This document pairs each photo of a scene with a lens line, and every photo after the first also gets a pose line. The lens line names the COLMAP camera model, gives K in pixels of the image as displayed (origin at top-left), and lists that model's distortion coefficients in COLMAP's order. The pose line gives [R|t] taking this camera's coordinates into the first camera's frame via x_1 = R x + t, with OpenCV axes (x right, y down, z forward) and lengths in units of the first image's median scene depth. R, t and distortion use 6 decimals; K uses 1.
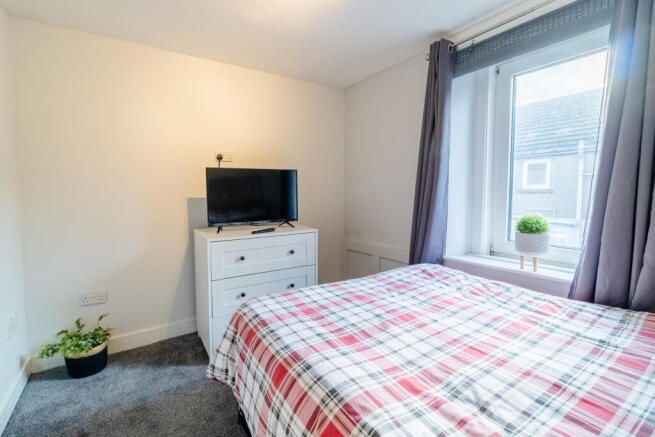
lens RADIAL K [[306.8, 0, 327.5], [0, 306.8, 220.3], [0, 0, 1]] dist [-0.002390, -0.000084]
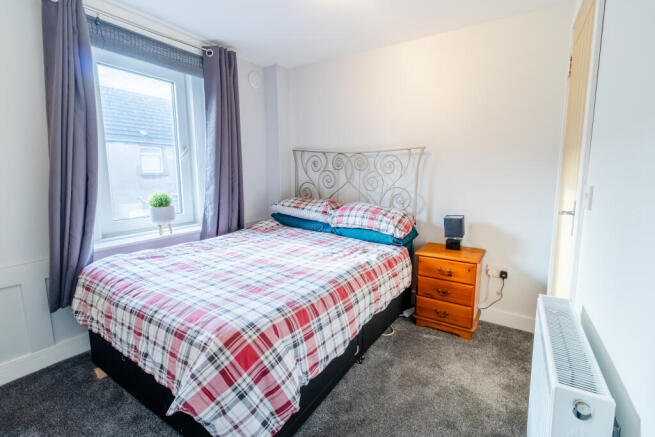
lens RADIAL K [[306.8, 0, 326.7], [0, 306.8, 216.4], [0, 0, 1]] dist [-0.002390, -0.000084]
pose [[-0.409487, -0.116794, 0.904809, -0.941544], [0.094519, 0.981004, 0.169405, -0.082756], [-0.907407, 0.154891, -0.390669, 1.042013]]
